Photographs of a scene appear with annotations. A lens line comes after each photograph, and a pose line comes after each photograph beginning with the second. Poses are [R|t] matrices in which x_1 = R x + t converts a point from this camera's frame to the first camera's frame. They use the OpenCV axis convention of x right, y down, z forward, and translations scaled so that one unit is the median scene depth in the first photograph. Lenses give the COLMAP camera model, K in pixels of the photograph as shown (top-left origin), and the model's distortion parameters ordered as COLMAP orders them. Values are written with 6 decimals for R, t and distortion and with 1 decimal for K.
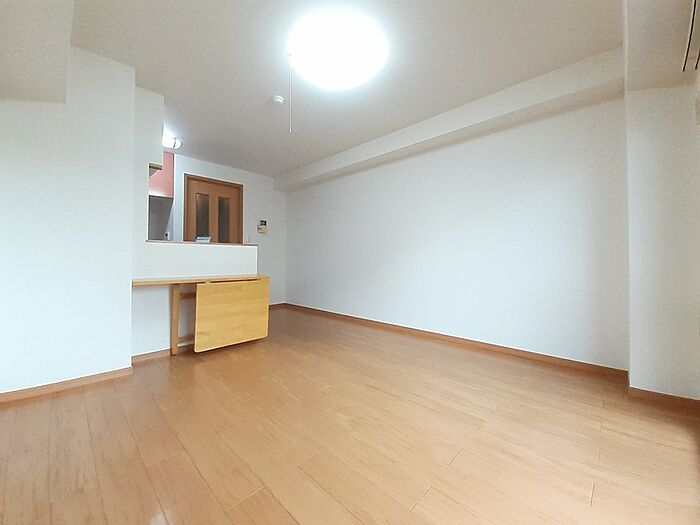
lens RADIAL K [[277.3, 0, 350.0], [0, 277.3, 262.5], [0, 0, 1]] dist [0.001038, 0.000054]
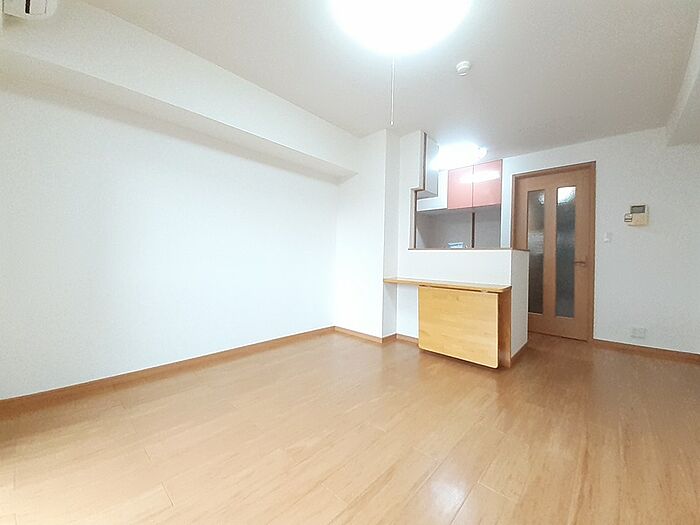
lens RADIAL K [[277.3, 0, 350.0], [0, 277.3, 262.5], [0, 0, 1]] dist [0.001038, 0.000054]
pose [[0.023998, 0.014191, -0.999611, 0.476633], [-0.031846, 0.999403, 0.013423, -0.022434], [0.999205, 0.031512, 0.024436, 0.597422]]
